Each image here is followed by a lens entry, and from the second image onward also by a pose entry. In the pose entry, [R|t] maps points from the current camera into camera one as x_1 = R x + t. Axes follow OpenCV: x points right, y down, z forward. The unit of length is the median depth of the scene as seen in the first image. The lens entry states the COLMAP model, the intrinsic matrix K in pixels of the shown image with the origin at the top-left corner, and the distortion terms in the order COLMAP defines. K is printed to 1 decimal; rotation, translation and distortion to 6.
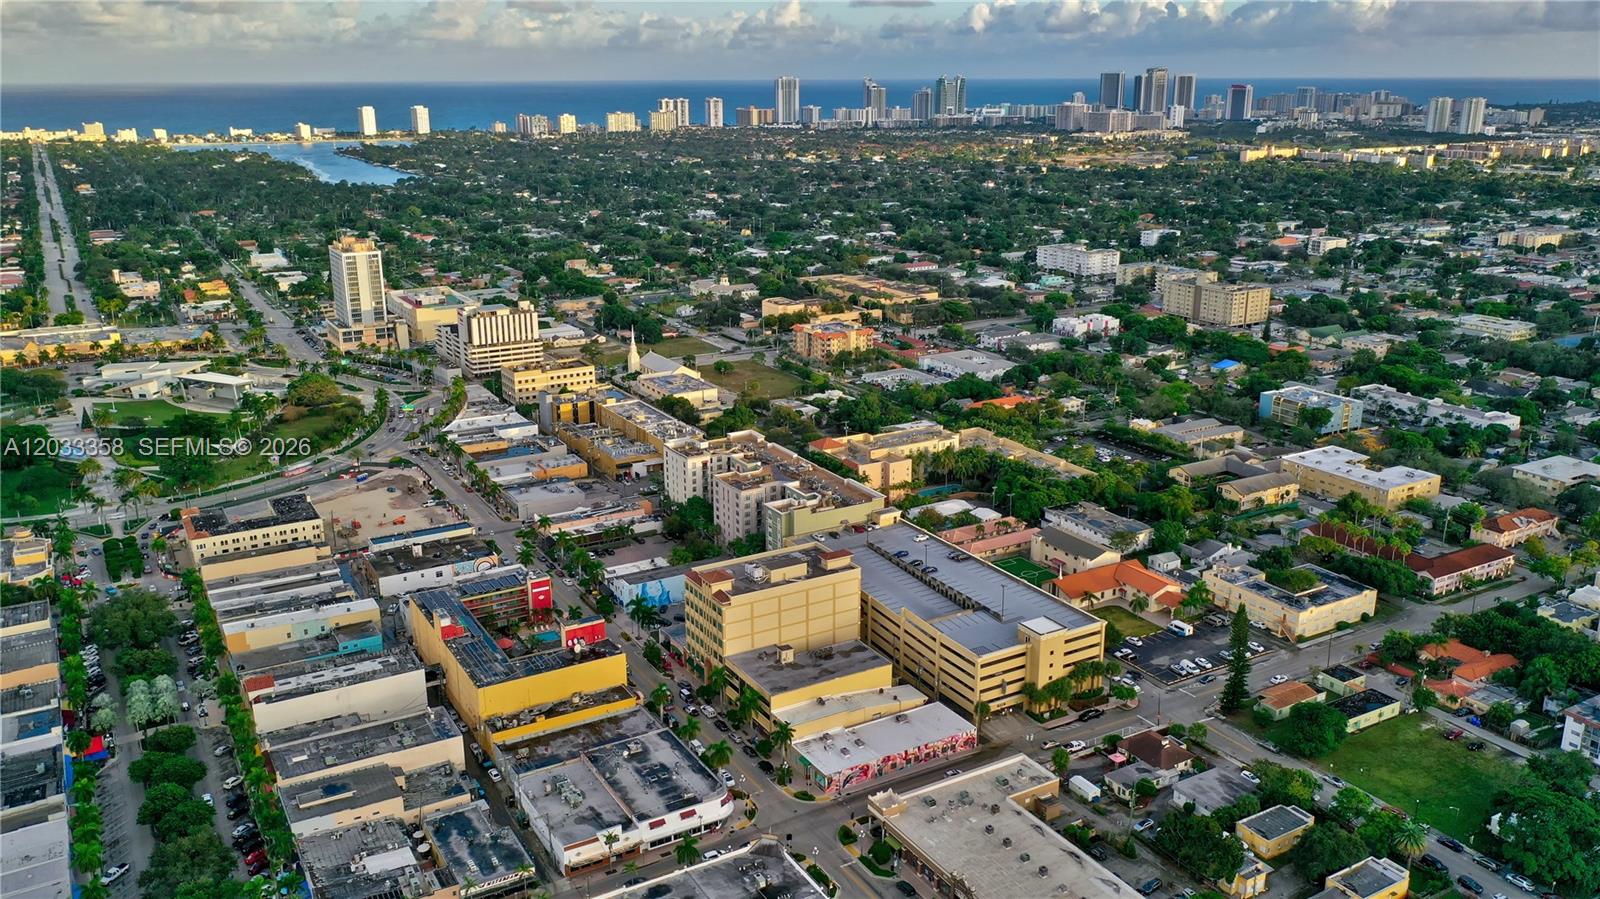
lens RADIAL K [[1263.5, 0, 799.1], [0, 1263.5, 442.7], [0, 0, 1]] dist [0.011494, 0.002216]
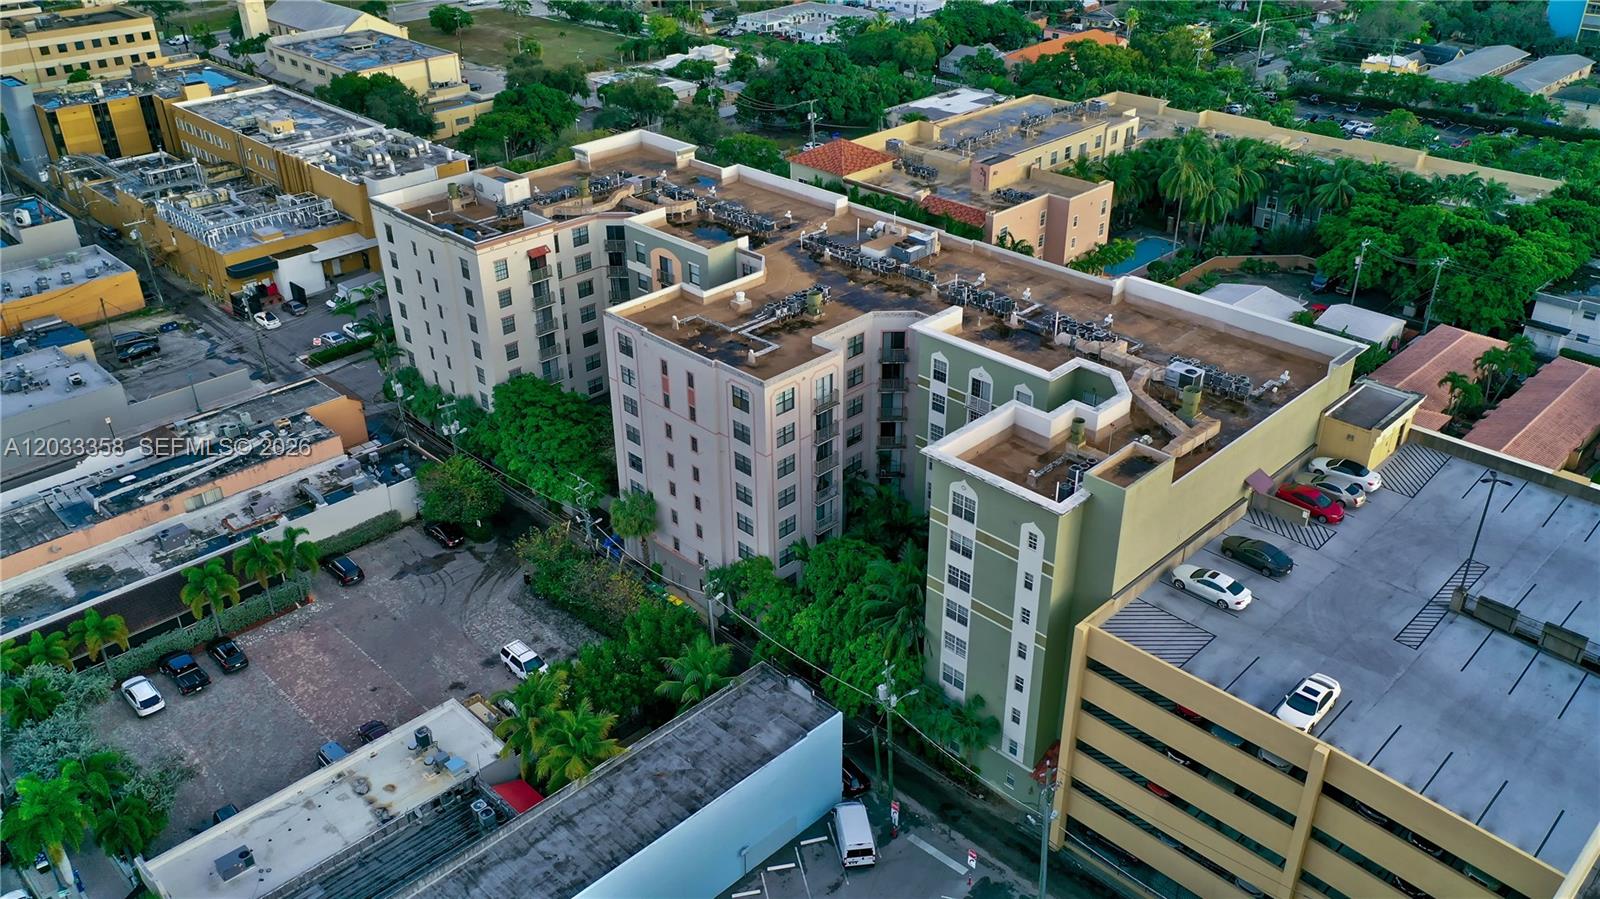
lens RADIAL K [[1263.5, 0, 799.1], [0, 1263.5, 442.7], [0, 0, 1]] dist [0.011494, 0.002216]
pose [[0.968195, -0.126953, 0.215595, -0.075000], [0.076357, 0.970524, 0.228591, -0.003278], [-0.238260, -0.204858, 0.949350, 0.629827]]
